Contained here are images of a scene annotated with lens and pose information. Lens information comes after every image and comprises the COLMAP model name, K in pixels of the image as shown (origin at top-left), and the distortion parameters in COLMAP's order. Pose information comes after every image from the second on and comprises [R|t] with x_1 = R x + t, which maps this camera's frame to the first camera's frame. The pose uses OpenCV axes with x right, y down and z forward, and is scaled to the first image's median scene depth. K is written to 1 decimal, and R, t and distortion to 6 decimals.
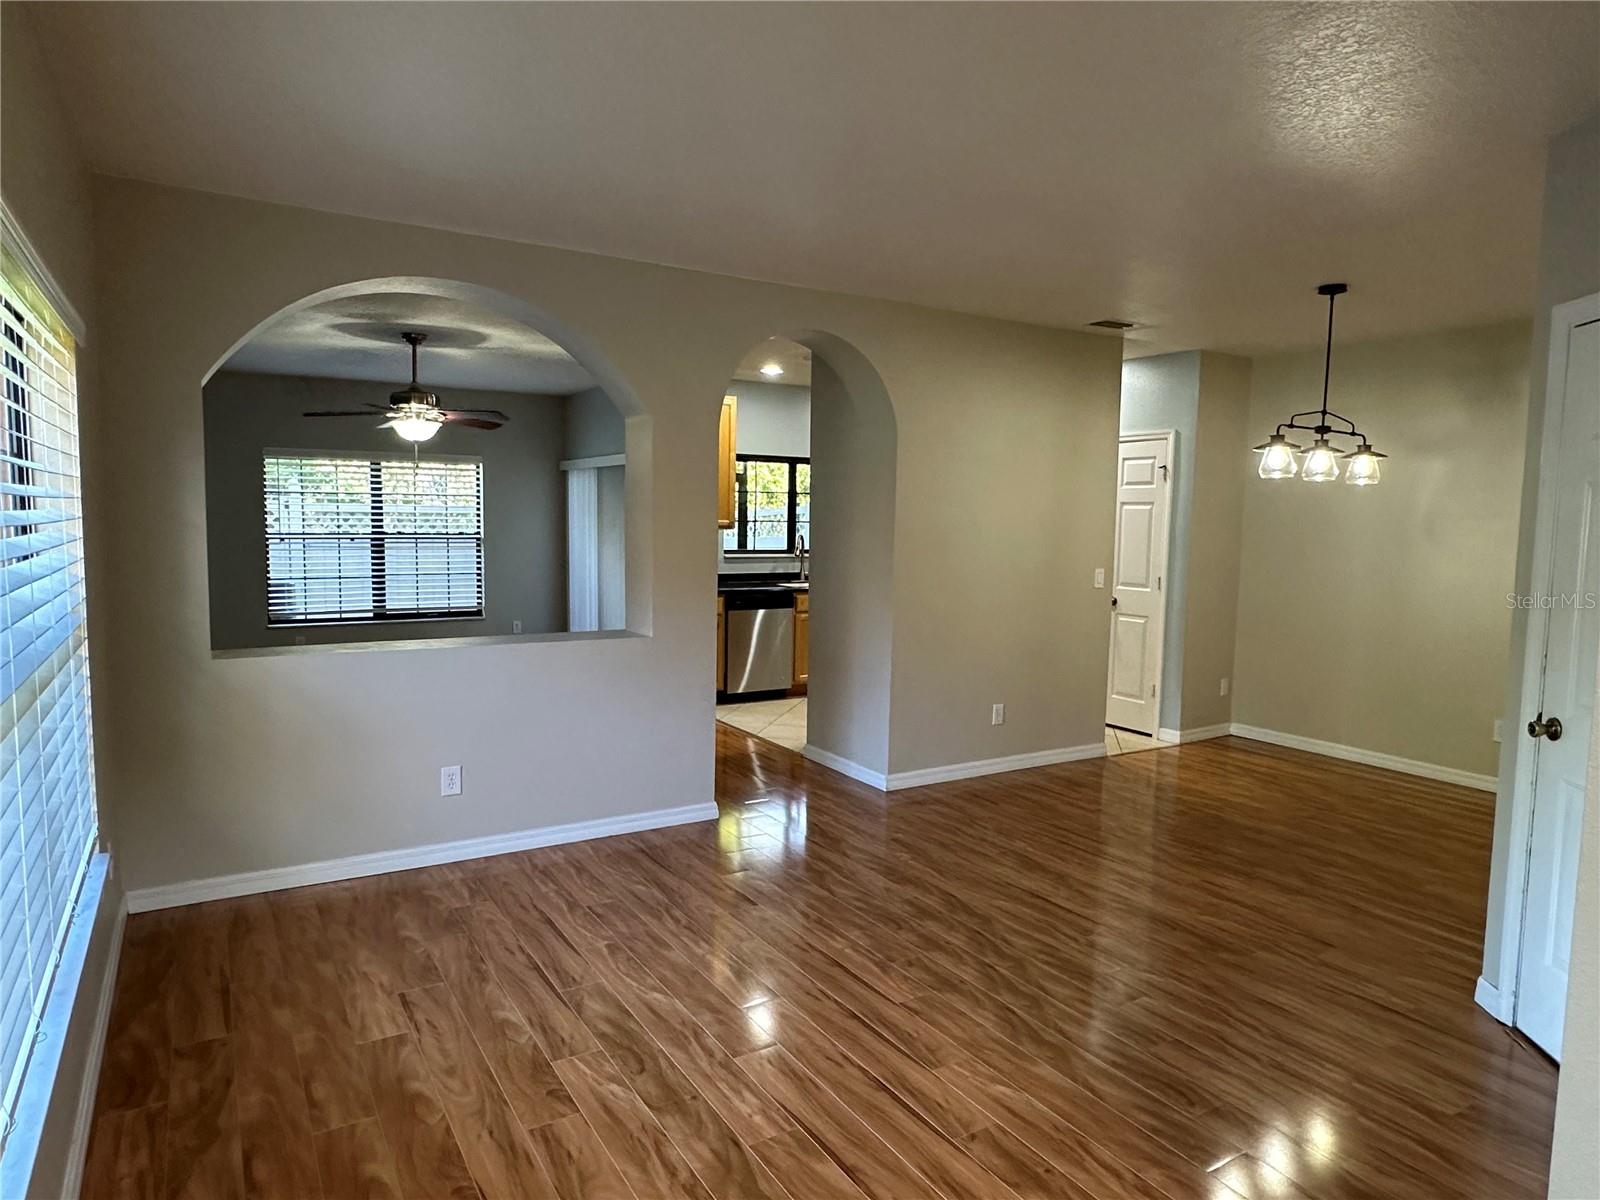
lens RADIAL K [[958.8, 0, 796.5], [0, 958.8, 594.4], [0, 0, 1]] dist [-0.013314, 0.000941]
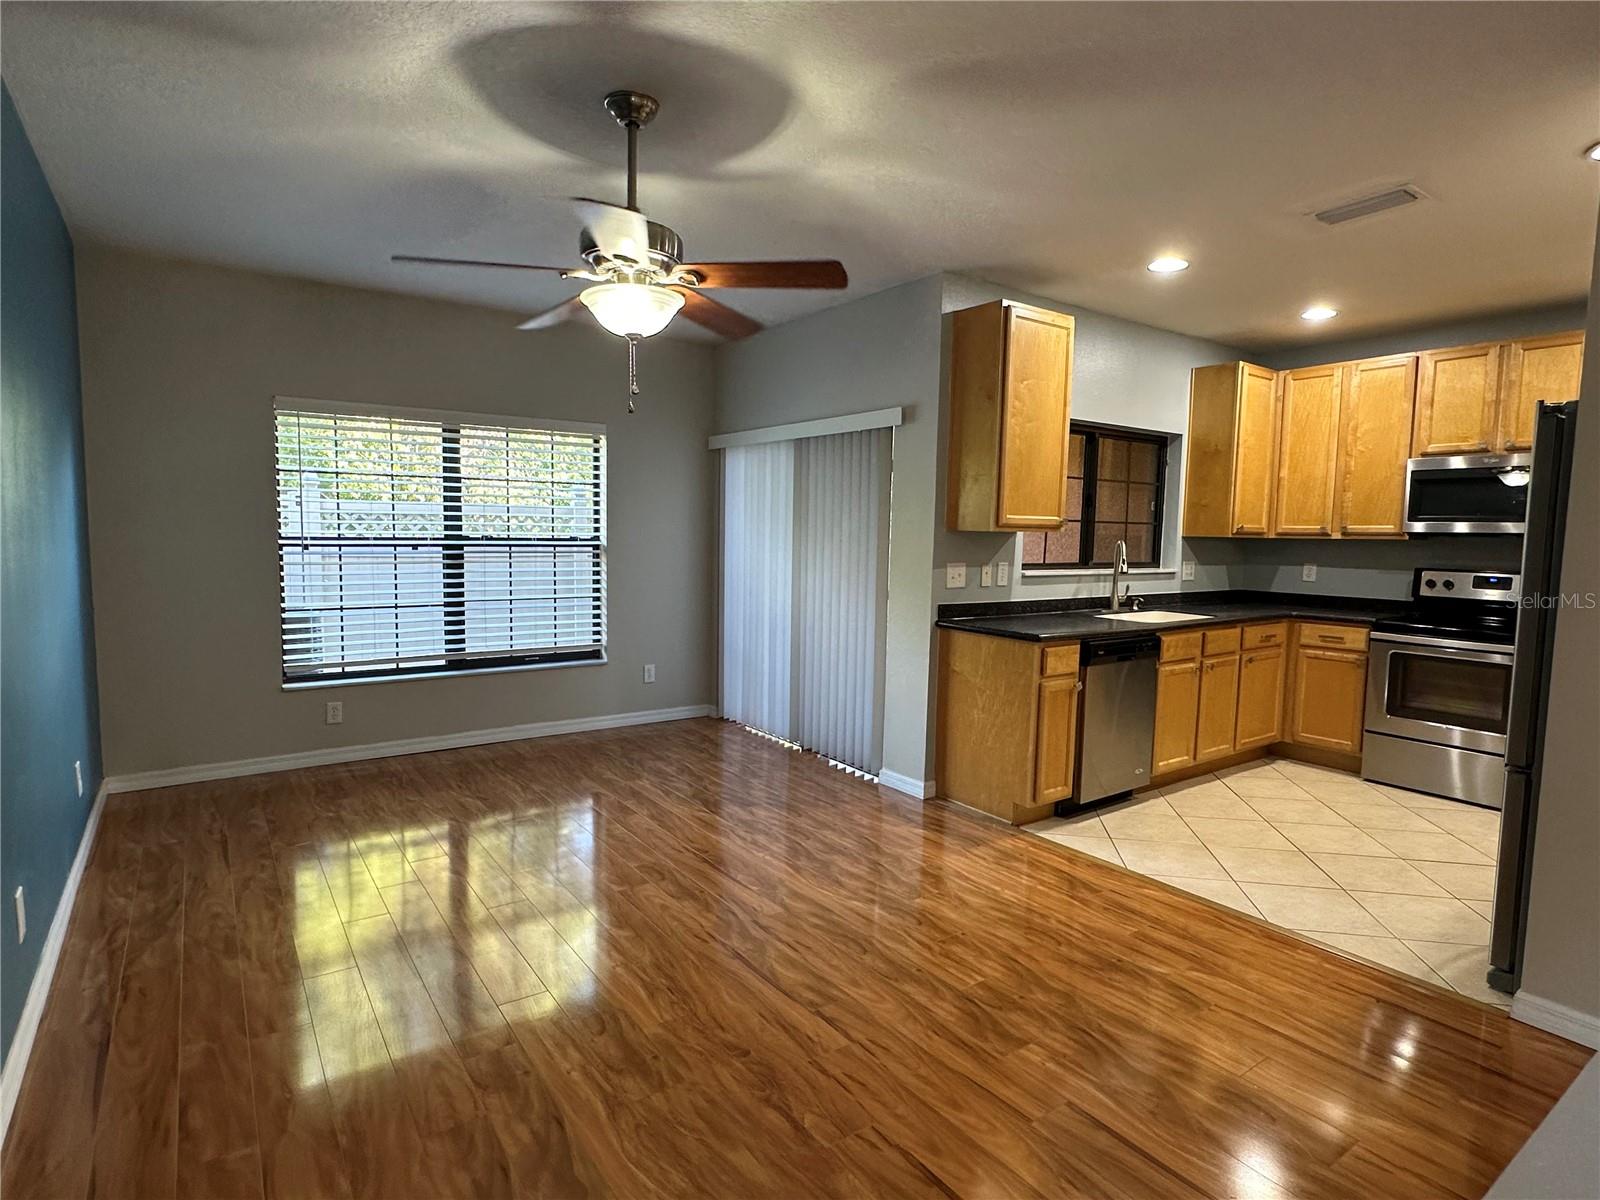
lens RADIAL K [[833.7, 0, 798.1], [0, 833.7, 599.6], [0, 0, 1]] dist [-0.026977, 0.001591]
pose [[0.995629, -0.004309, 0.093293, -0.256268], [0.003741, 0.999973, 0.006271, -0.024483], [-0.093317, -0.005894, 0.995619, 0.413493]]
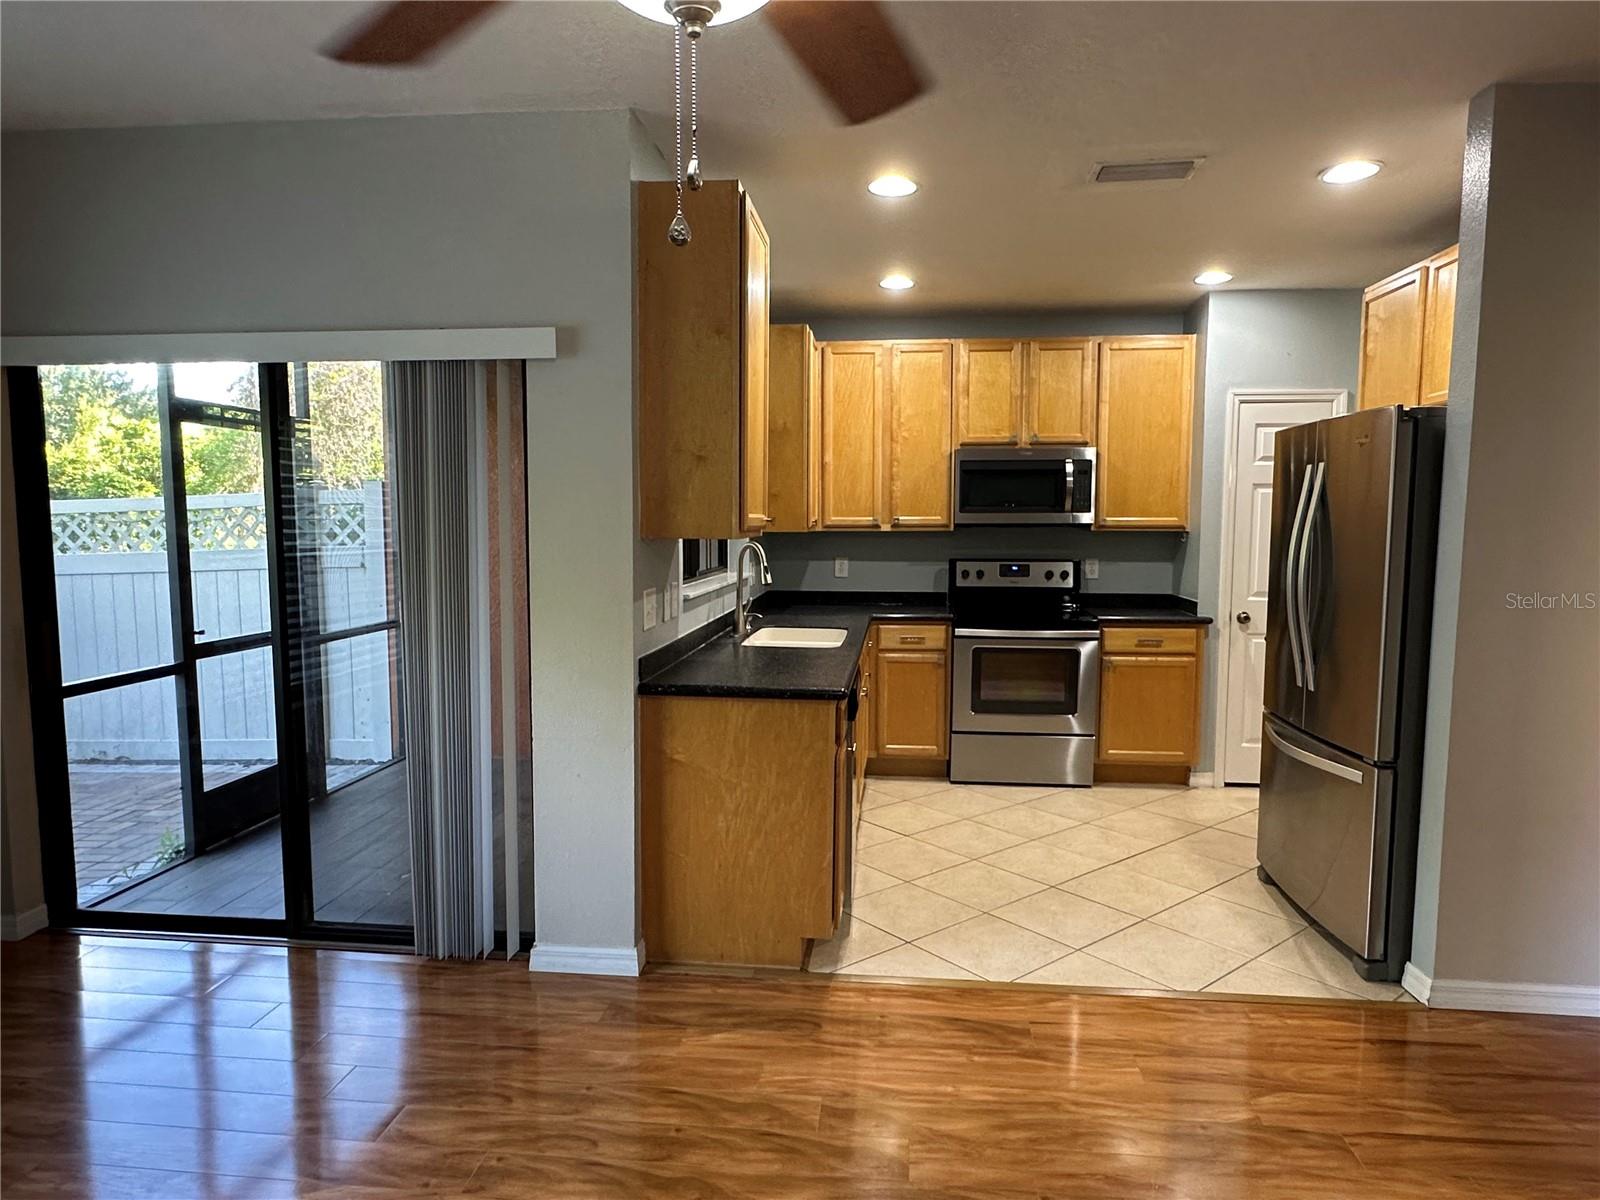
lens RADIAL K [[958.8, 0, 801.1], [0, 958.8, 610.8], [0, 0, 1]] dist [-0.013314, 0.000941]
pose [[0.584429, -0.087653, 0.806697, -0.372110], [0.066955, 0.995968, 0.059712, -0.052201], [-0.808678, 0.019115, 0.587941, 0.638827]]
